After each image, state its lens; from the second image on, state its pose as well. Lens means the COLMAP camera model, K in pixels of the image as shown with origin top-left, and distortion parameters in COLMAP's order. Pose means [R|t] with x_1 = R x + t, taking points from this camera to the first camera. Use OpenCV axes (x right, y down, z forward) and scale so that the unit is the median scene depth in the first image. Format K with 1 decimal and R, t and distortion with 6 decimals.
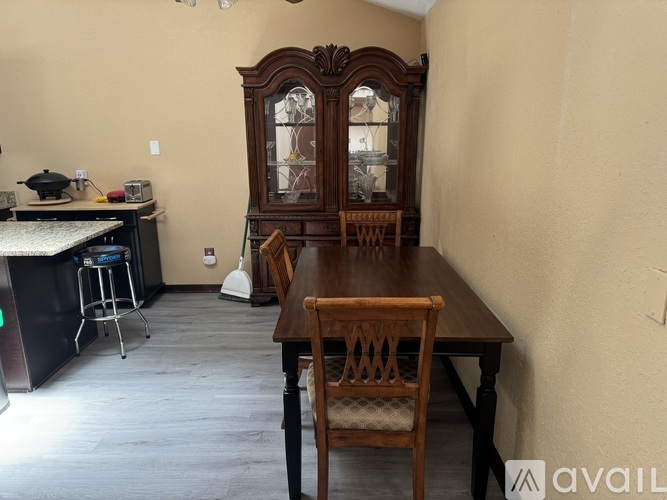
lens RADIAL K [[475.3, 0, 333.1], [0, 475.3, 256.0], [0, 0, 1]] dist [-0.001051, -0.040314]
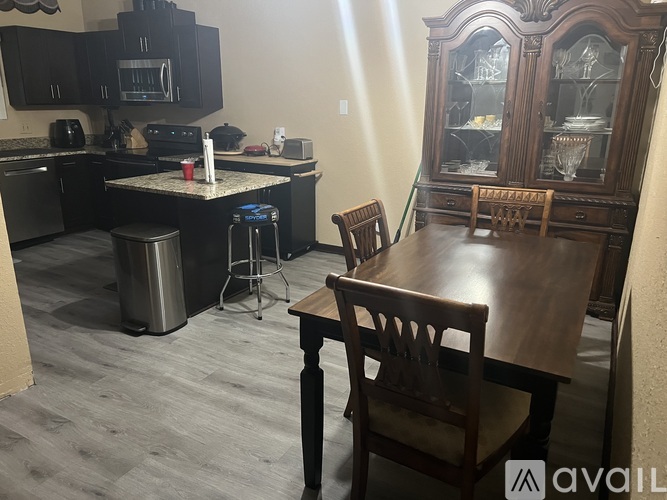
lens RADIAL K [[496.1, 0, 334.2], [0, 496.1, 248.0], [0, 0, 1]] dist [0.042209, -0.063589]
pose [[0.873595, 0.150624, -0.462758, 0.158836], [-0.132241, 0.988589, 0.072134, -0.010461], [0.468342, -0.001820, 0.883545, 0.079431]]
